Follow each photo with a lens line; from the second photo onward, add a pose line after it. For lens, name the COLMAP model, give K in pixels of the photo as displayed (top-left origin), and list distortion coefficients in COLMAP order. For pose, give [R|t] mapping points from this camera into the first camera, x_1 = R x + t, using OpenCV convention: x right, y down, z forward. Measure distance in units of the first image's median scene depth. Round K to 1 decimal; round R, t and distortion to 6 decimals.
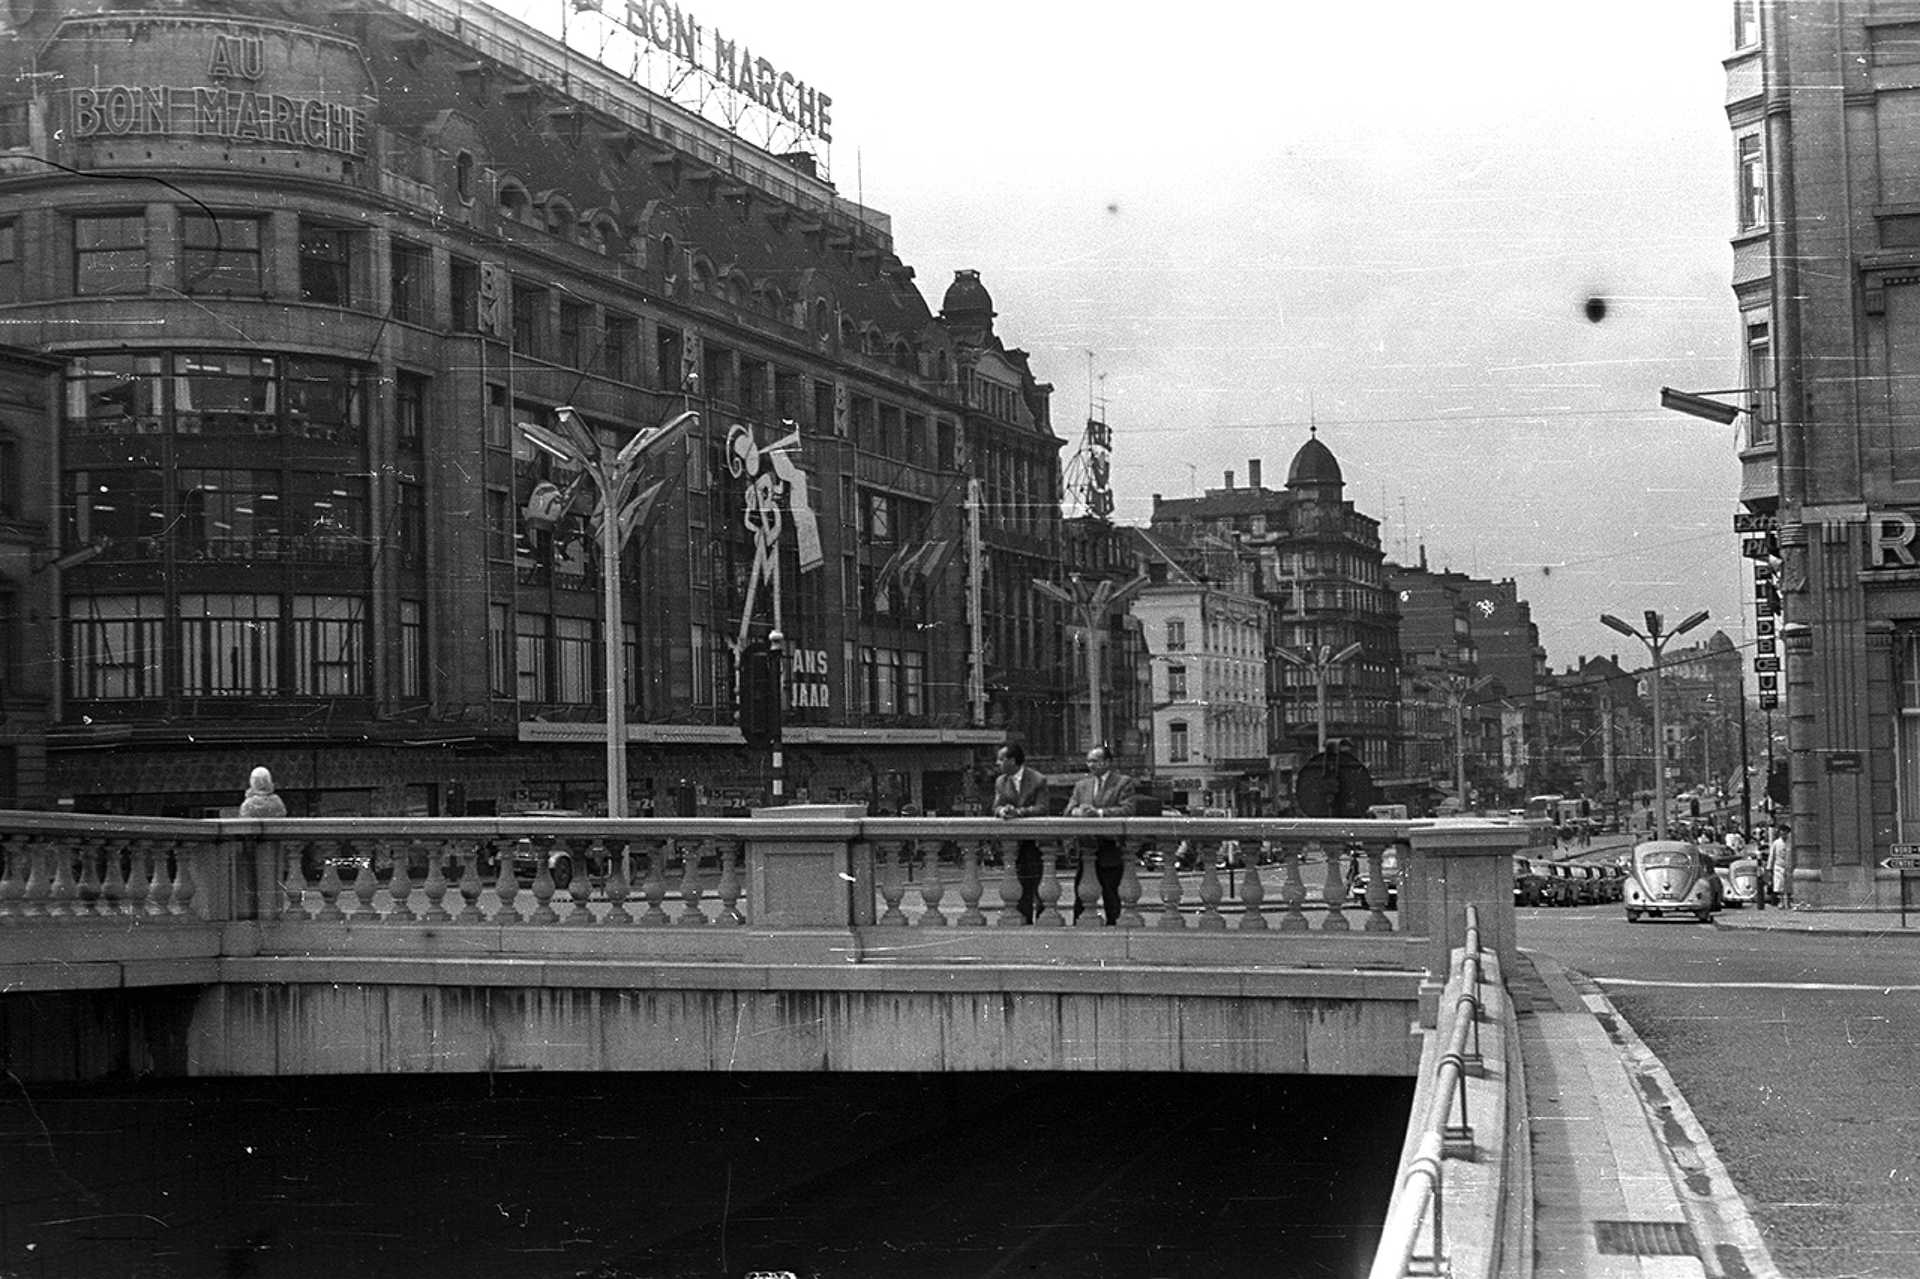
lens RADIAL K [[2714.4, 0, 960.0], [0, 2714.4, 639.5], [0, 0, 1]] dist [0.029085, -0.342465]
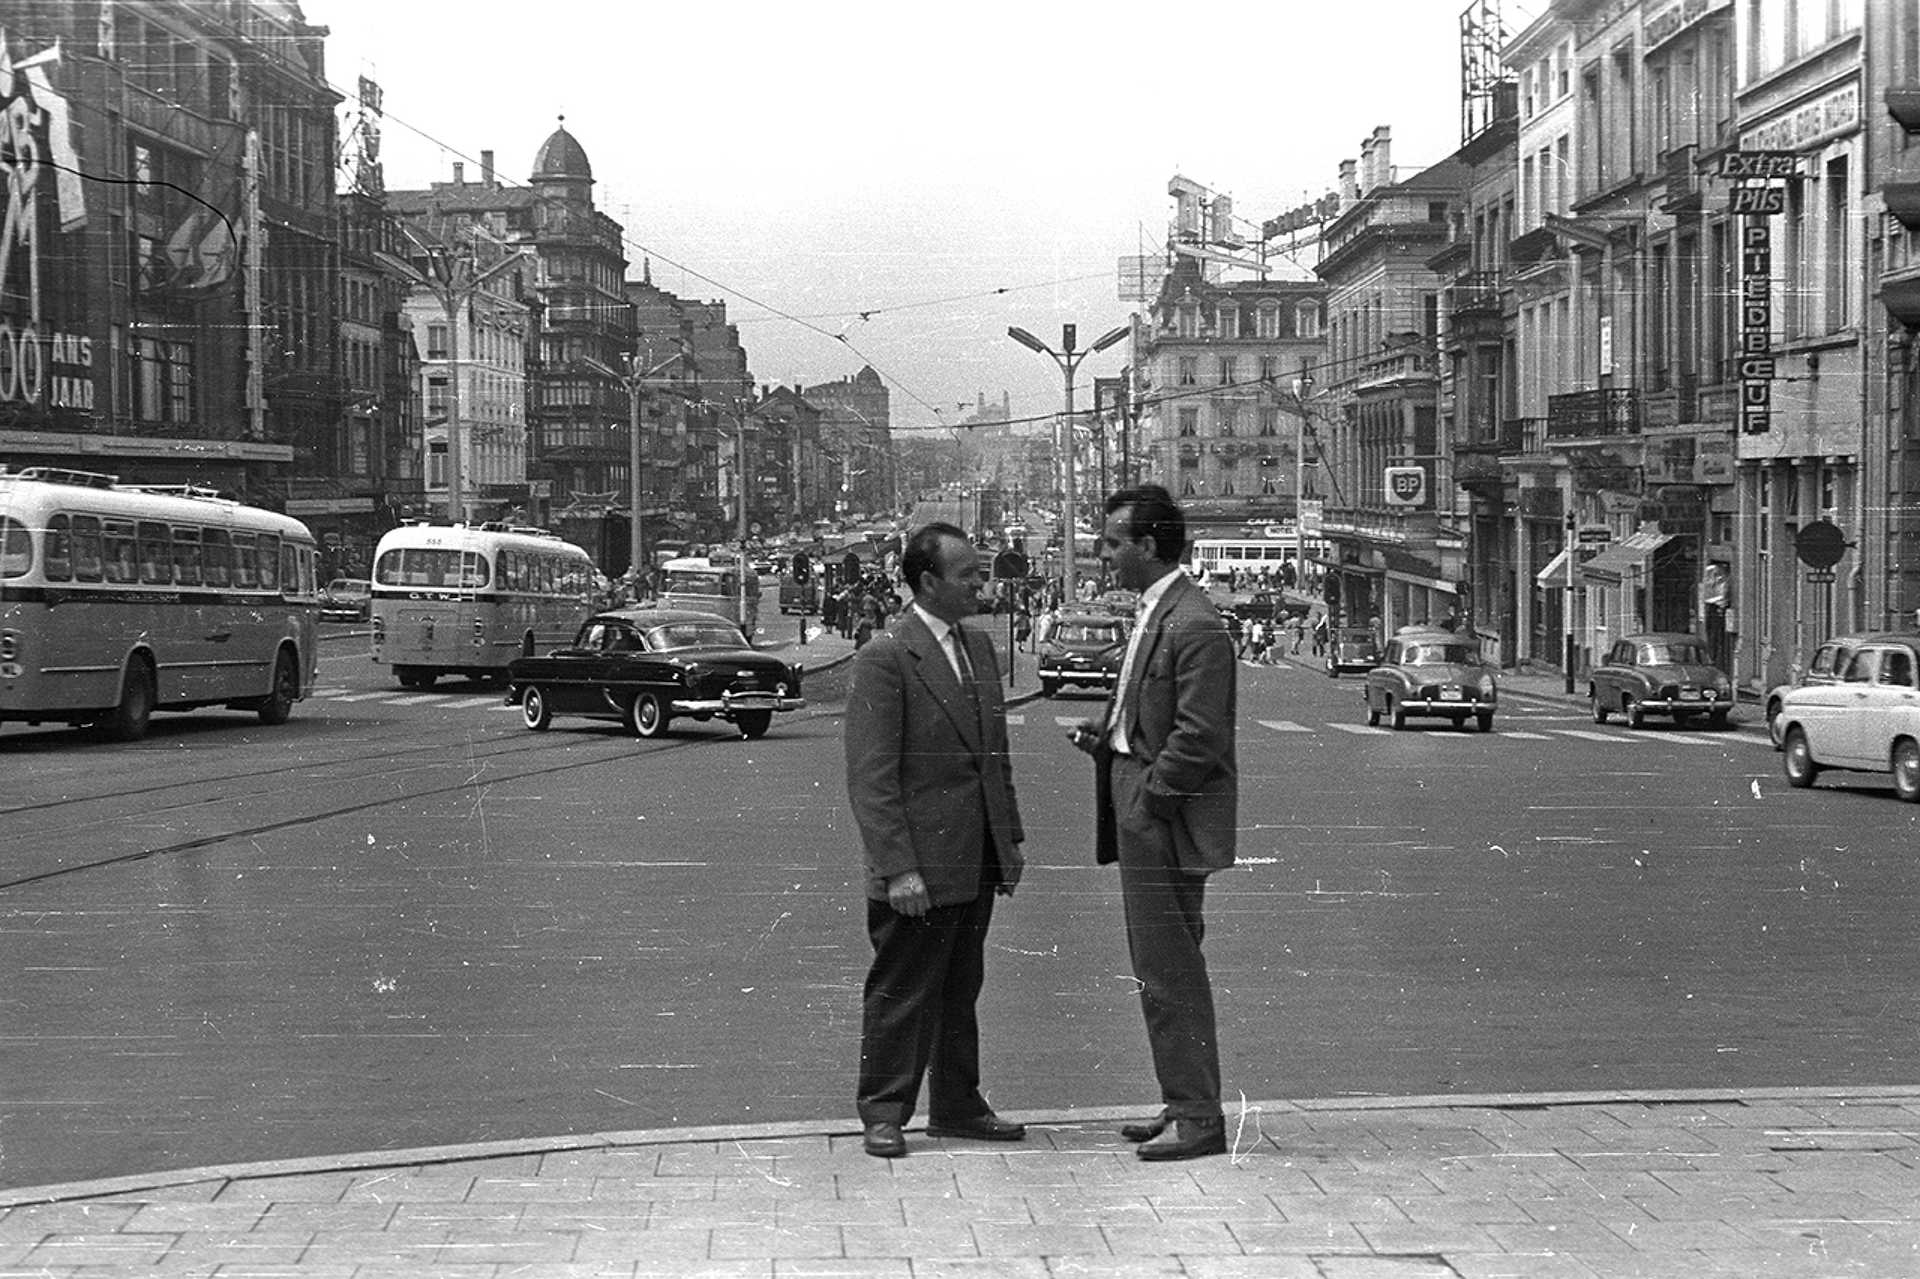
lens RADIAL K [[2714.4, 0, 960.0], [0, 2714.4, 639.5], [0, 0, 1]] dist [0.029085, -0.342465]
pose [[0.947692, -0.000310, 0.319185, -0.044190], [-0.031579, 0.995002, 0.094727, 0.006641], [-0.317620, -0.099851, 0.942946, 0.133515]]
